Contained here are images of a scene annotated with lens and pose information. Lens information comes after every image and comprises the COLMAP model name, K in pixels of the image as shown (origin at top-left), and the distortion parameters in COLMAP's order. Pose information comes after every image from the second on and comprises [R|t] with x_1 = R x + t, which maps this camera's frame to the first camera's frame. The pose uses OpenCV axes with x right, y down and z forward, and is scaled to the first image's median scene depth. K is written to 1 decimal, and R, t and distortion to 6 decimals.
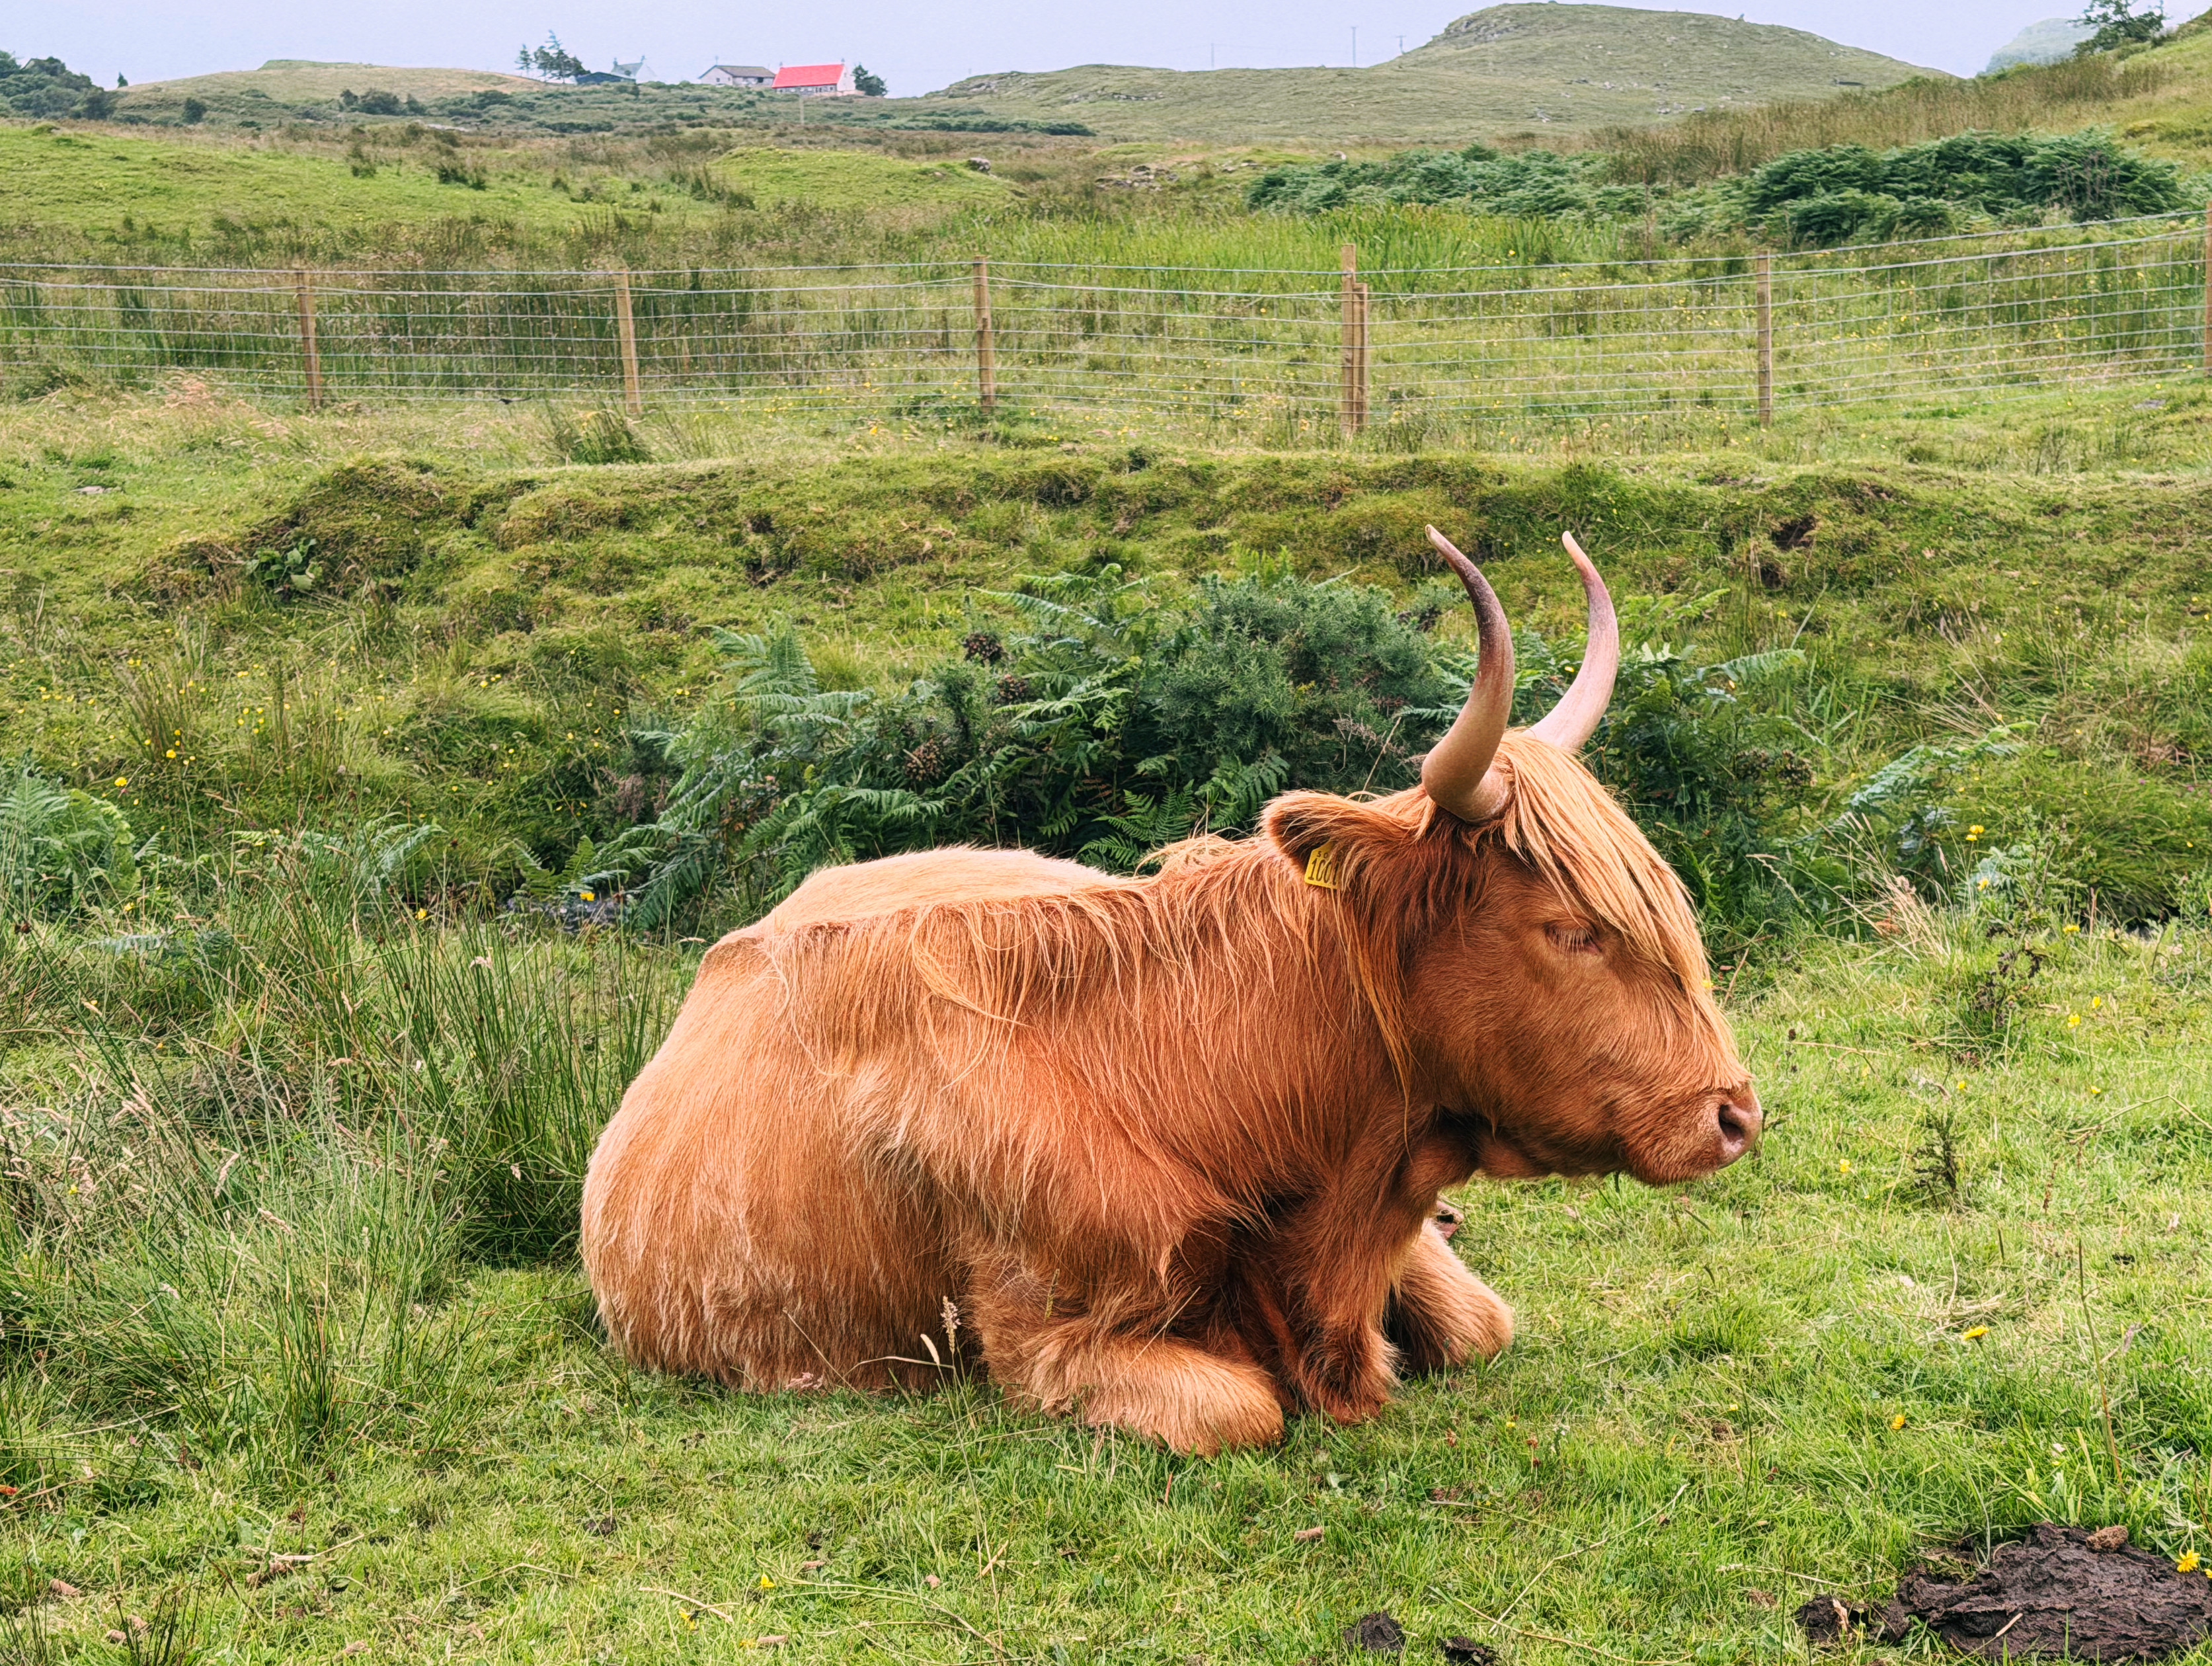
lens RADIAL K [[3638.5, 0, 1185.8], [0, 3638.5, 887.7], [0, 0, 1]] dist [0.157612, 0.000000]
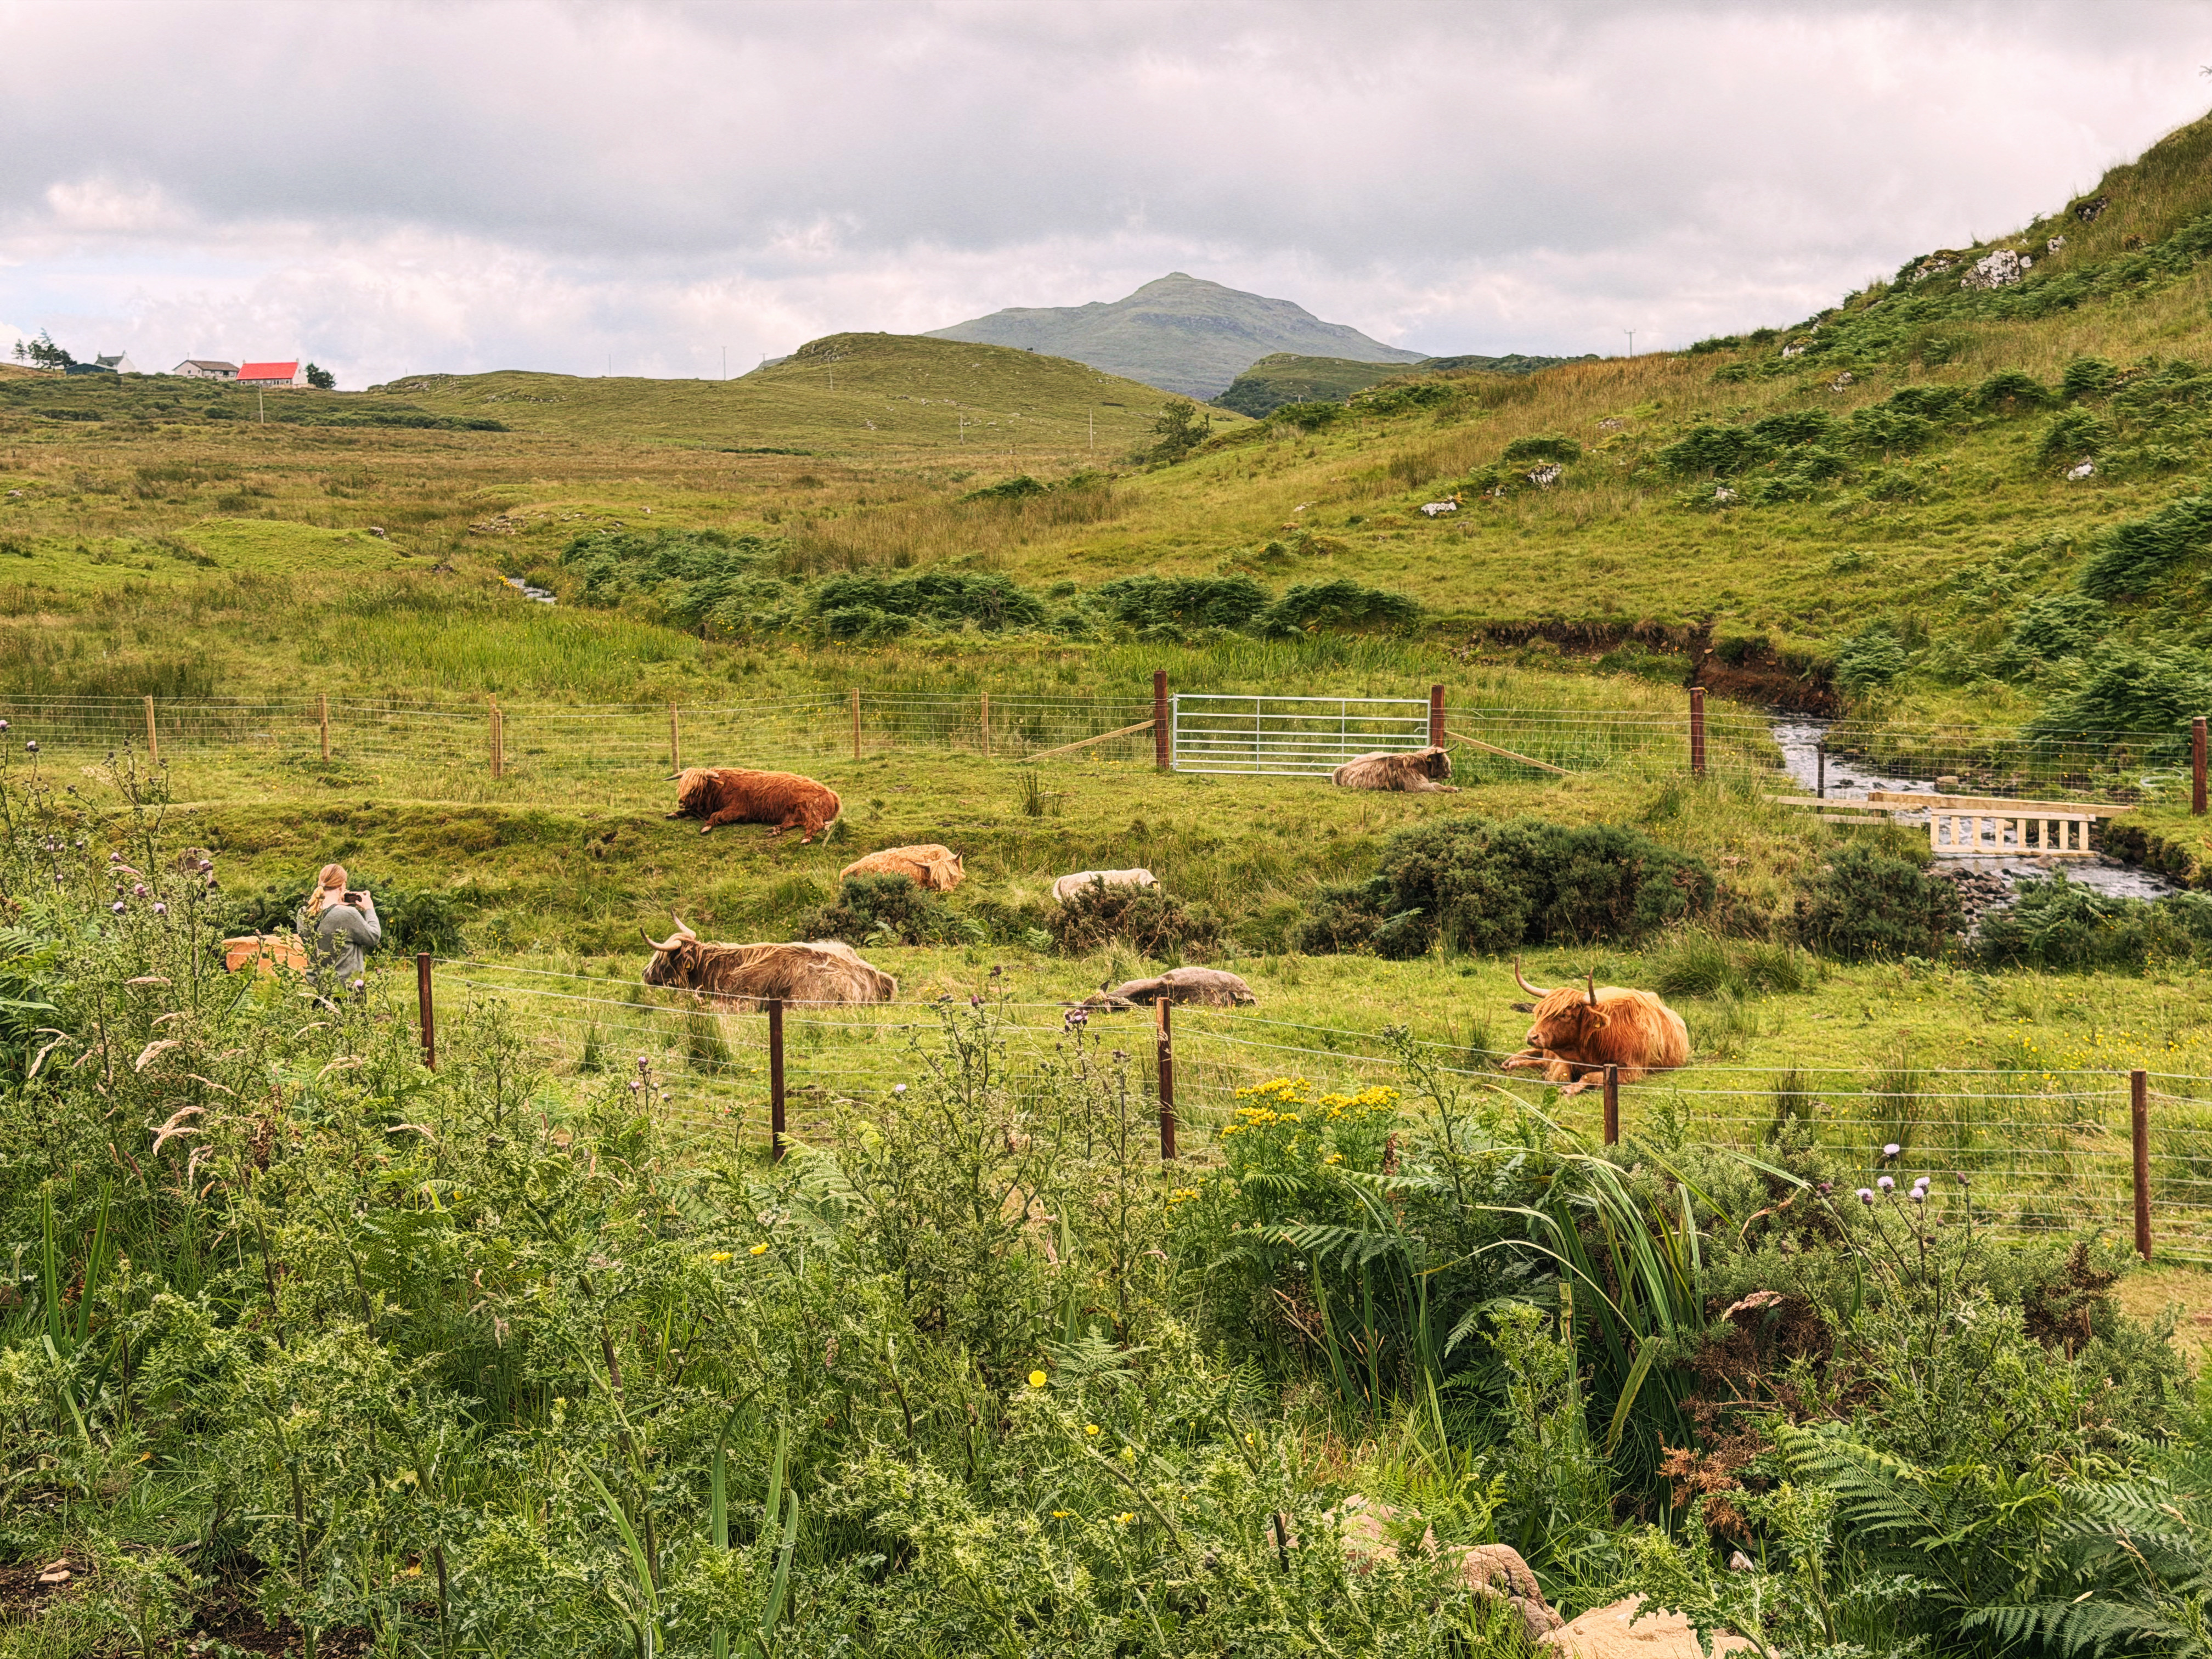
lens RADIAL K [[3332.7, 0, 1122.3], [0, 3332.7, 806.9], [0, 0, 1]] dist [0.158561, 0.000000]
pose [[0.989464, 0.002977, 0.144748, 0.172861], [0.007721, 0.997281, -0.073286, 0.062767], [-0.144573, 0.073632, 0.986751, -1.440299]]
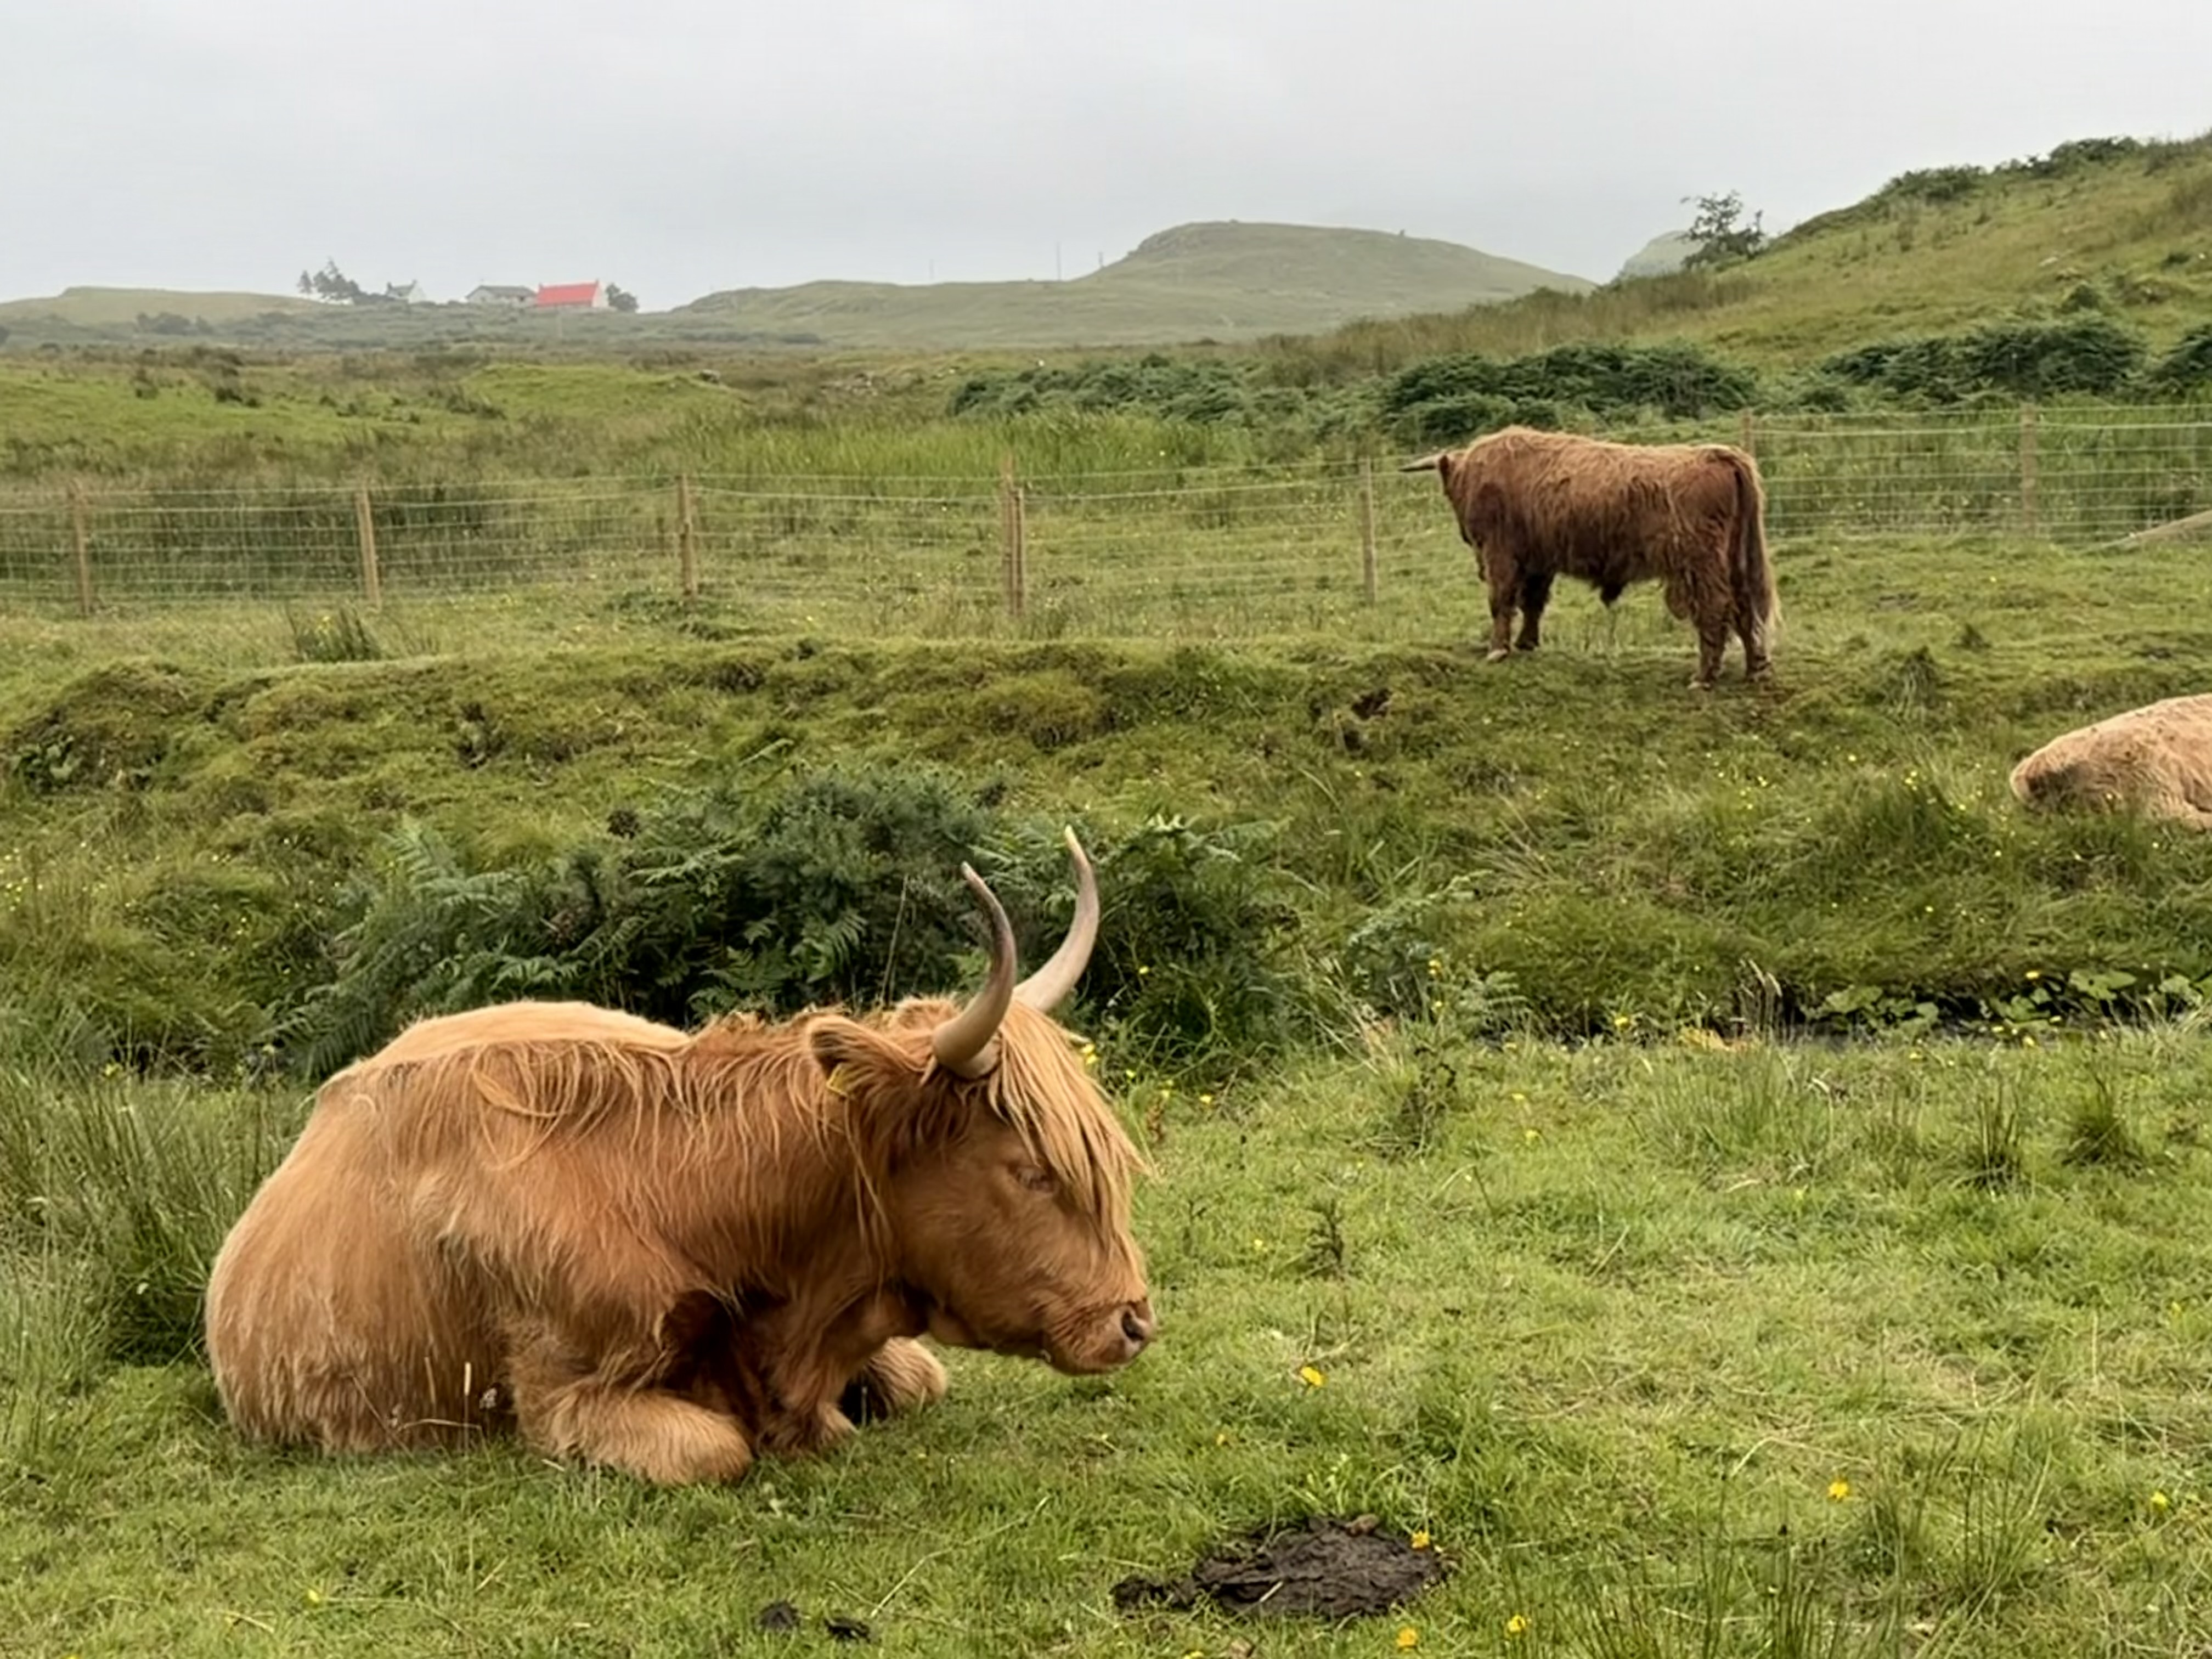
lens RADIAL K [[3332.7, 0, 1066.0], [0, 3332.7, 814.6], [0, 0, 1]] dist [0.158561, 0.000000]
pose [[0.998892, -0.021864, 0.041686, 0.023575], [0.024366, 0.997871, -0.060491, -0.000674], [-0.040275, 0.061440, 0.997298, -0.042271]]
